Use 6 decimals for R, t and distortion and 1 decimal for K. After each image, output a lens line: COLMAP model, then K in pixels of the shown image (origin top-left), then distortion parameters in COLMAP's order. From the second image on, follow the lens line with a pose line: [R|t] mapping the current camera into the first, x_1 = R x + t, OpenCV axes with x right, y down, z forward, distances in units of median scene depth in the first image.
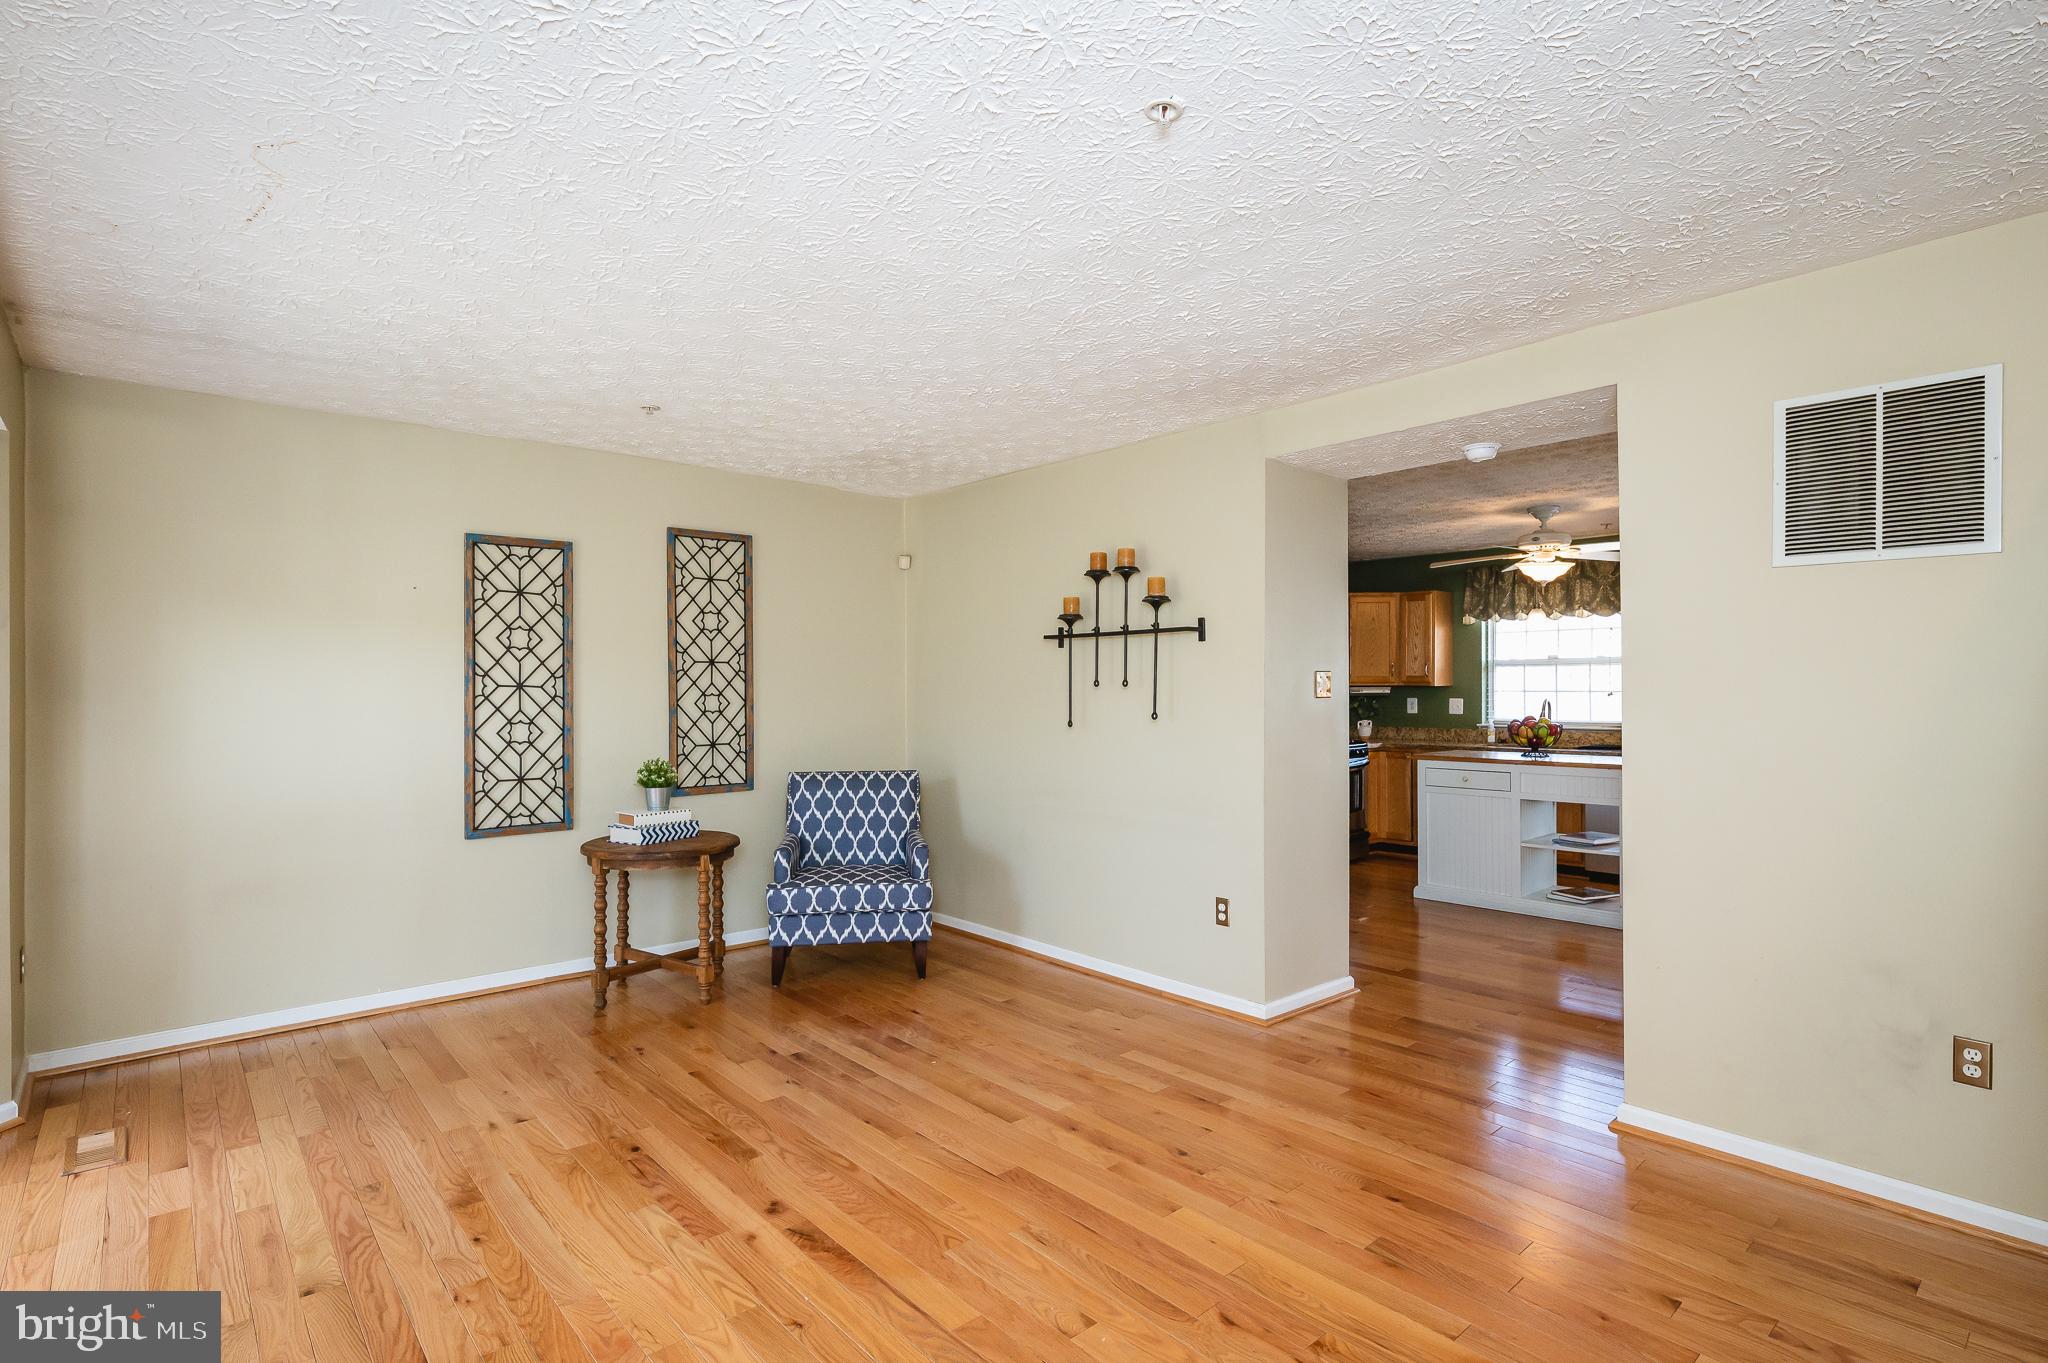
lens RADIAL K [[1010.9, 0, 1041.1], [0, 1010.9, 683.2], [0, 0, 1]] dist [-0.003110, 0.003428]
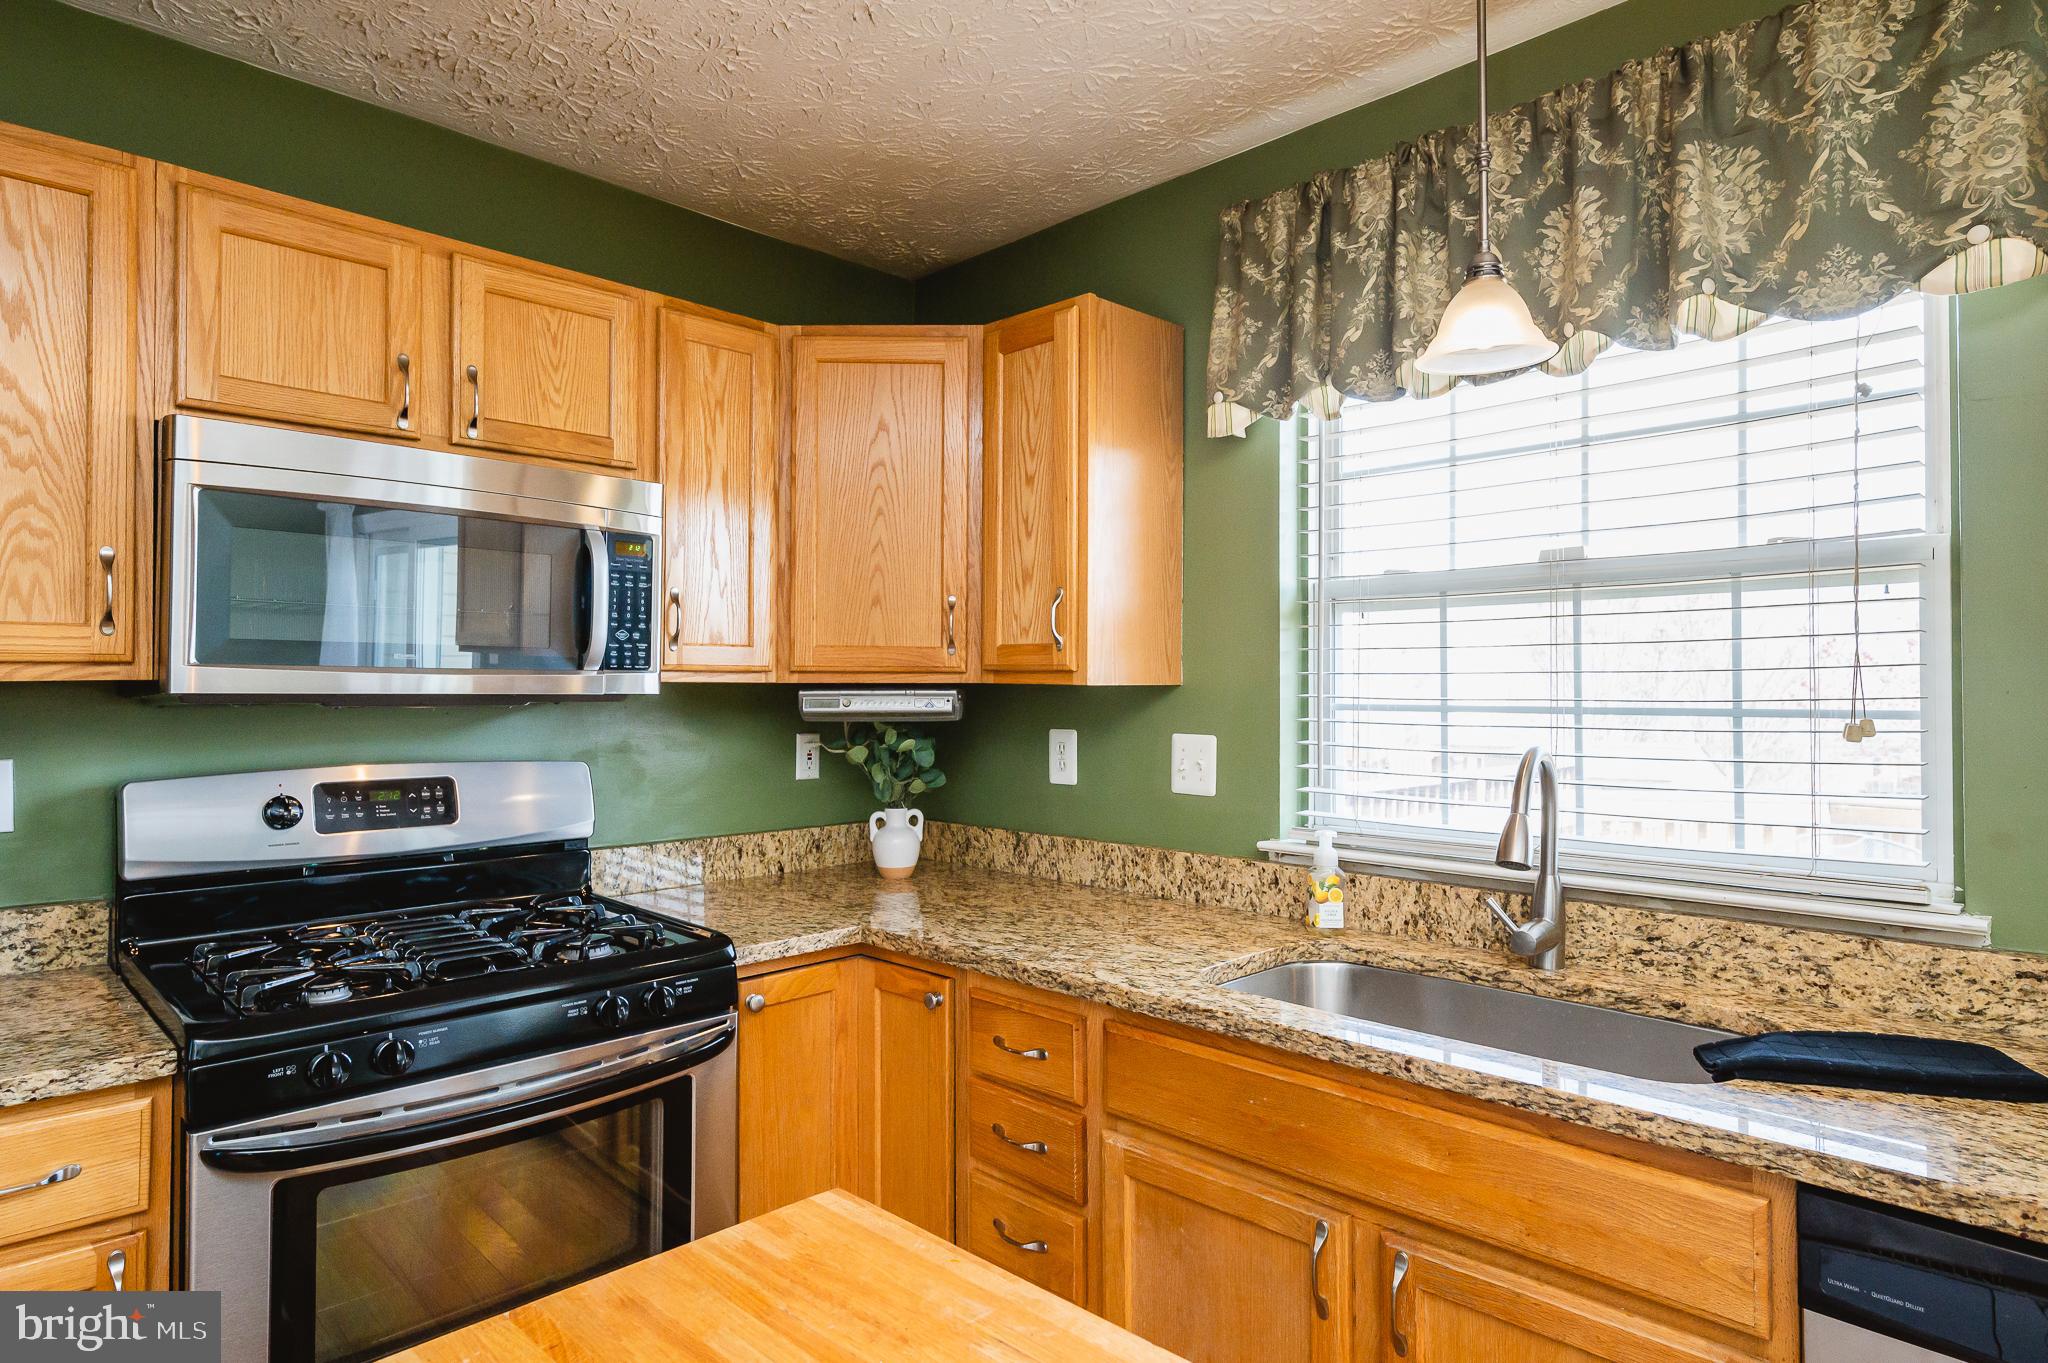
lens RADIAL K [[1158.1, 0, 1041.4], [0, 1158.1, 670.7], [0, 0, 1]] dist [0.013493, -0.003362]
pose [[0.998384, 0.004243, 0.056665, 0.655107], [-0.003439, 0.999892, -0.014261, 0.005380], [-0.056719, 0.014043, 0.998291, 1.303664]]
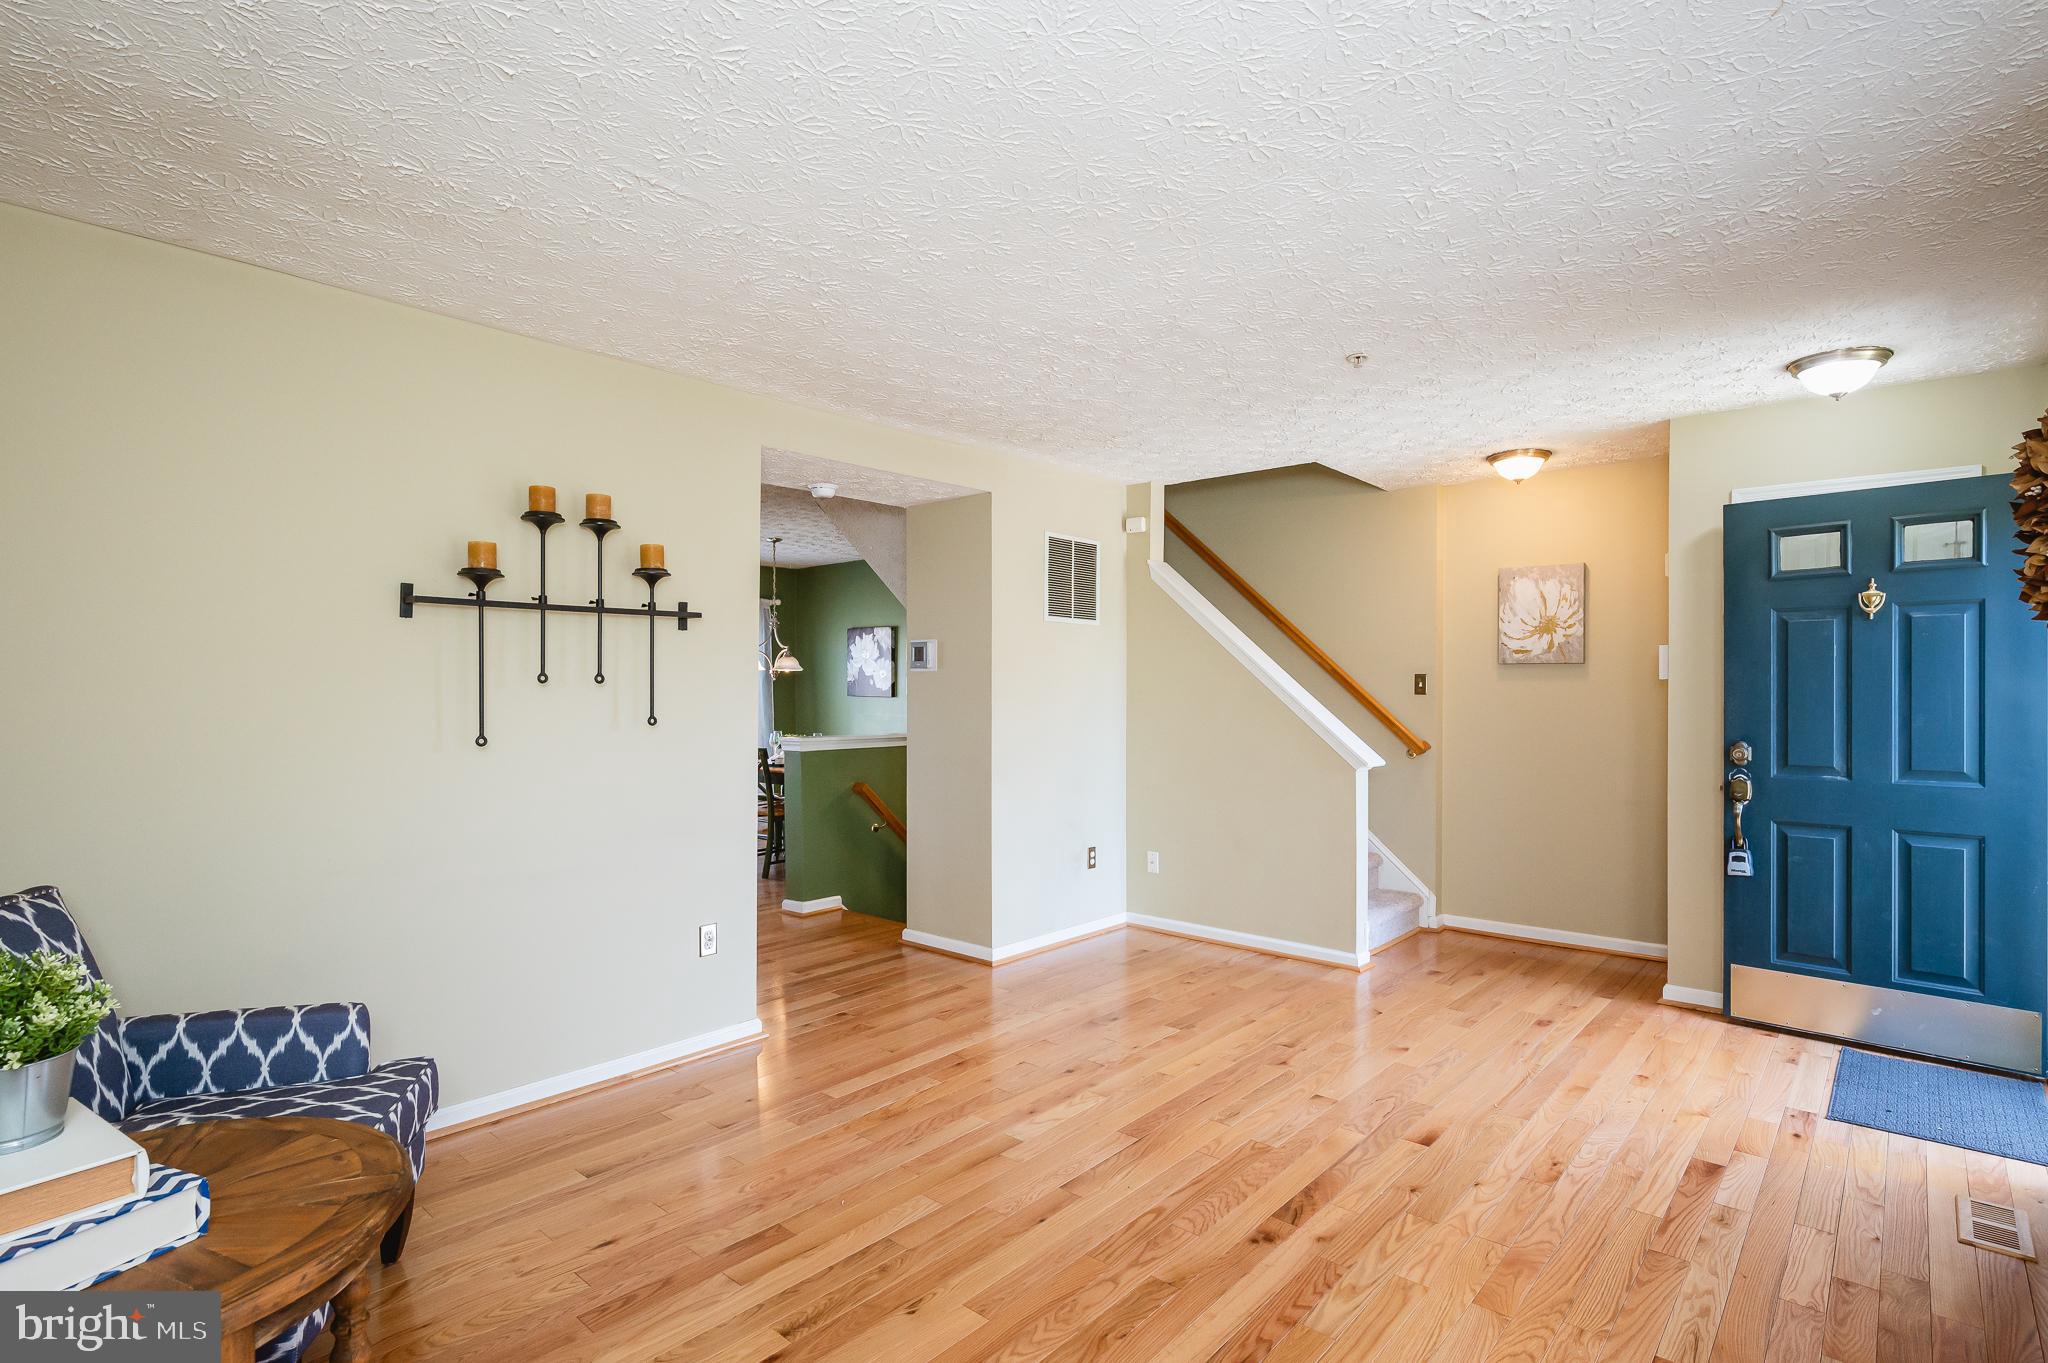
lens RADIAL K [[1010.9, 0, 1028.5], [0, 1010.9, 689.0], [0, 0, 1]] dist [-0.003110, 0.003428]
pose [[-0.122953, 0.000131, 0.992412, -0.678344], [-0.001405, 0.999999, -0.000306, 0.007372], [-0.992411, -0.001432, -0.122953, 0.775777]]
